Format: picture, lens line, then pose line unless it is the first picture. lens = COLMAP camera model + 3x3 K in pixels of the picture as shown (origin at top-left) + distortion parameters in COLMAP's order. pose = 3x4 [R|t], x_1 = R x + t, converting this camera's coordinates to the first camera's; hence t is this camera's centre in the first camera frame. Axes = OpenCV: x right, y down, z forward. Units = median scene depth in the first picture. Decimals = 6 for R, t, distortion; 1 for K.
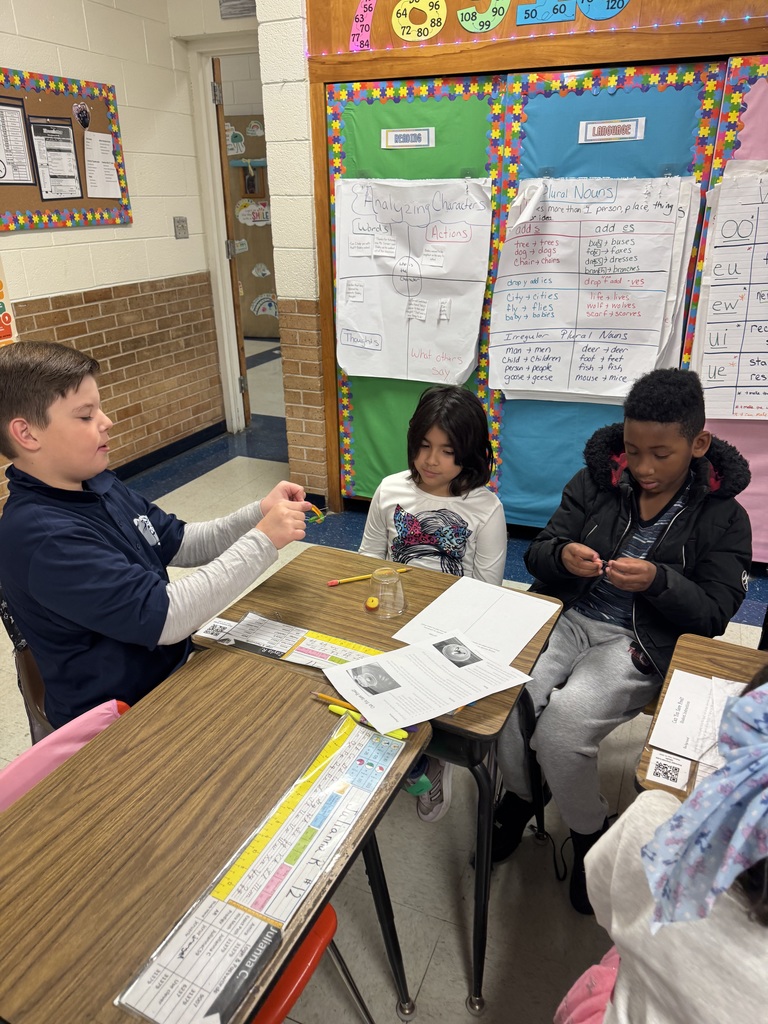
lens RADIAL K [[727.5, 0, 384.8], [0, 727.5, 513.0], [0, 0, 1]] dist [0.004331, -0.012377]
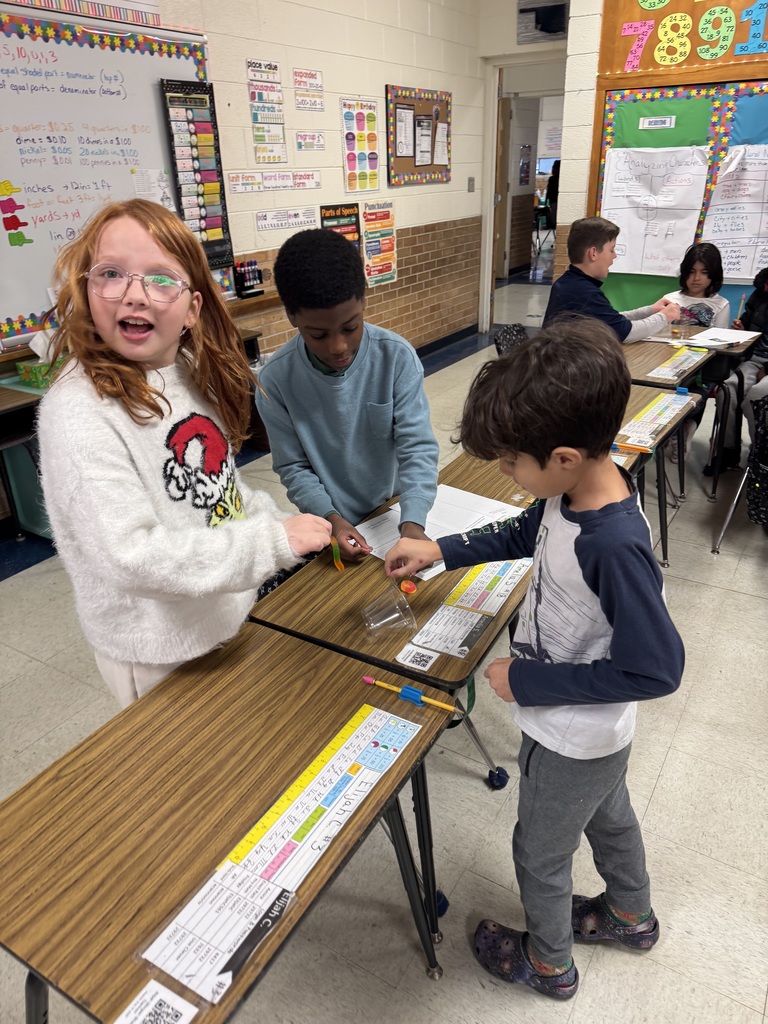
lens RADIAL K [[727.5, 0, 382.6], [0, 727.5, 509.5], [0, 0, 1]] dist [0.004331, -0.012377]
pose [[0.986460, 0.049534, -0.156342, -0.278717], [-0.044876, 0.998441, 0.033182, 0.334053], [0.157742, -0.025717, 0.987145, -0.747653]]
